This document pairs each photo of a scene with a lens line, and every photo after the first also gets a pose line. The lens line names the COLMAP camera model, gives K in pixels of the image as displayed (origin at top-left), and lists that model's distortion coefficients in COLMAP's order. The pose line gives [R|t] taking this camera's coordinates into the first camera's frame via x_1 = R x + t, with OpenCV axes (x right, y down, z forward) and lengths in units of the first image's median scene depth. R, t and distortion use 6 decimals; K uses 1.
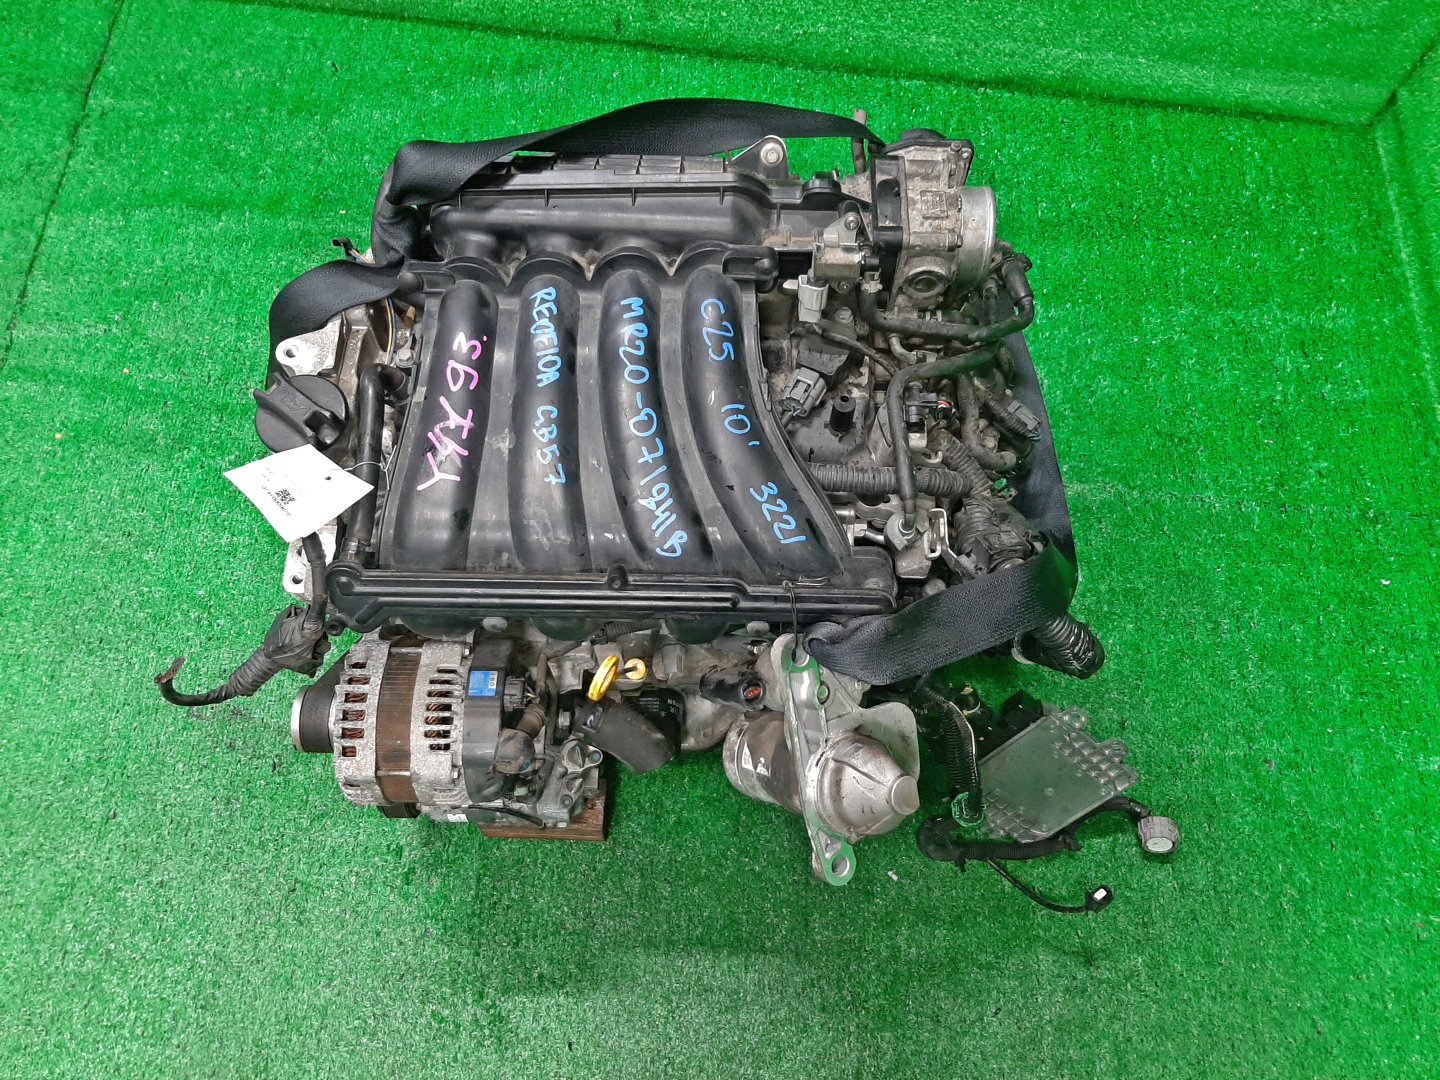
lens RADIAL K [[1117.6, 0, 722.8], [0, 1117.6, 533.6], [0, 0, 1]] dist [0.075351, -0.124058]
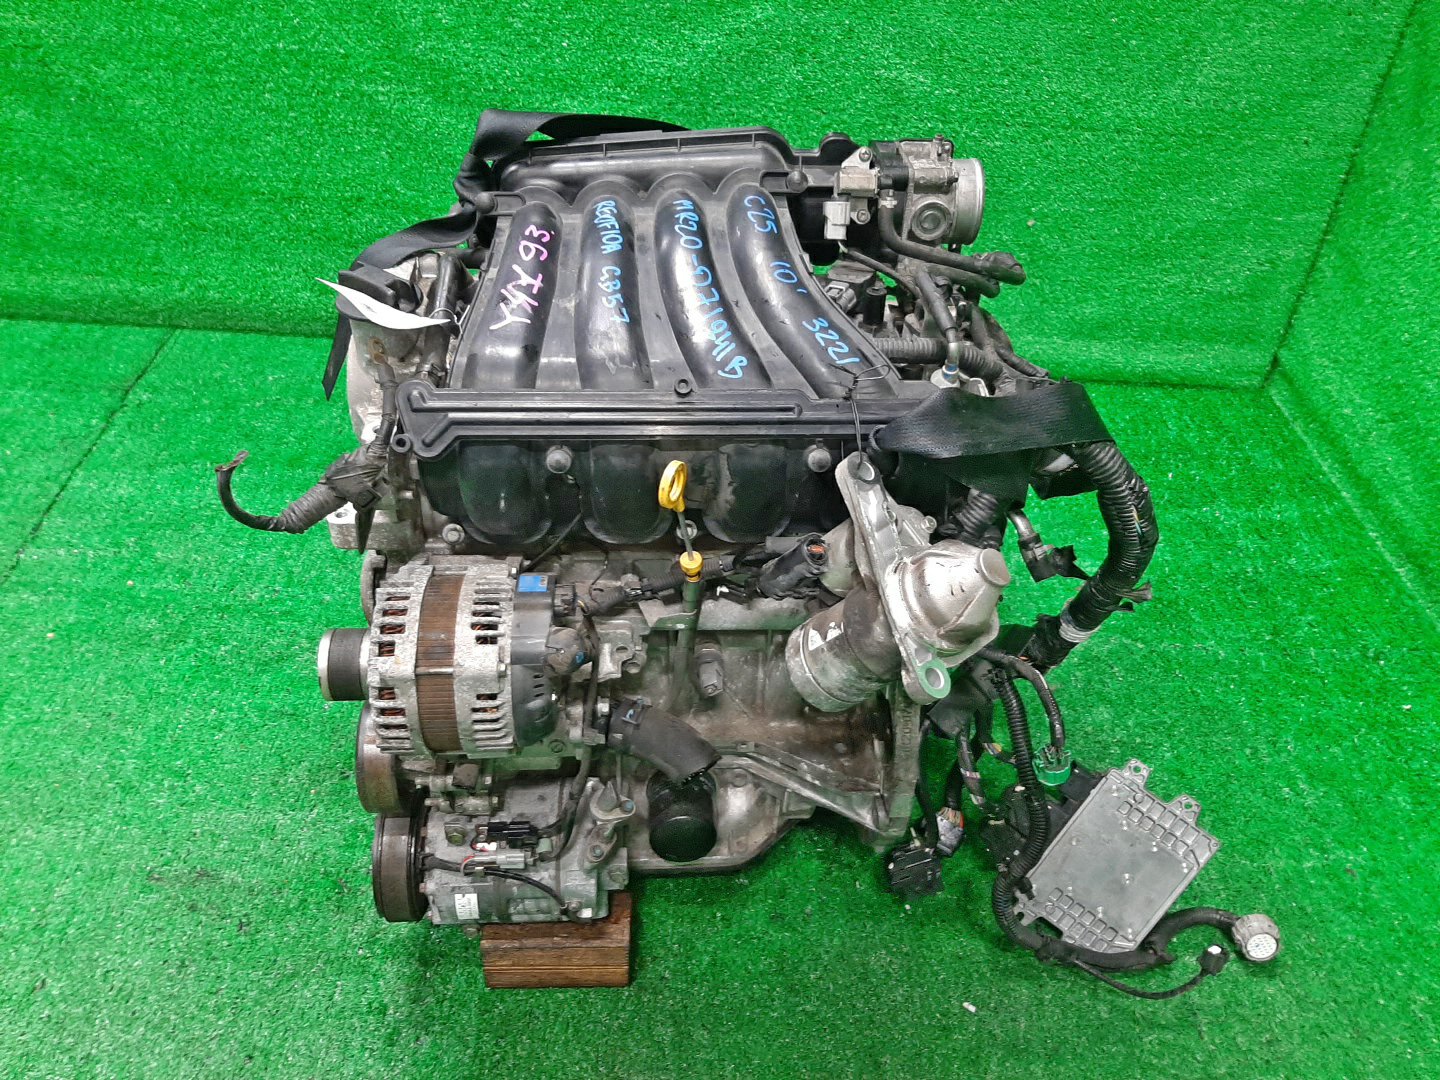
lens RADIAL K [[1117.6, 0, 722.8], [0, 1117.6, 533.6], [0, 0, 1]] dist [0.075351, -0.124058]
pose [[0.997545, -0.036792, 0.059586, -0.072843], [0.060212, 0.885089, -0.461511, 0.373037], [-0.035759, 0.463965, 0.885131, 0.086267]]
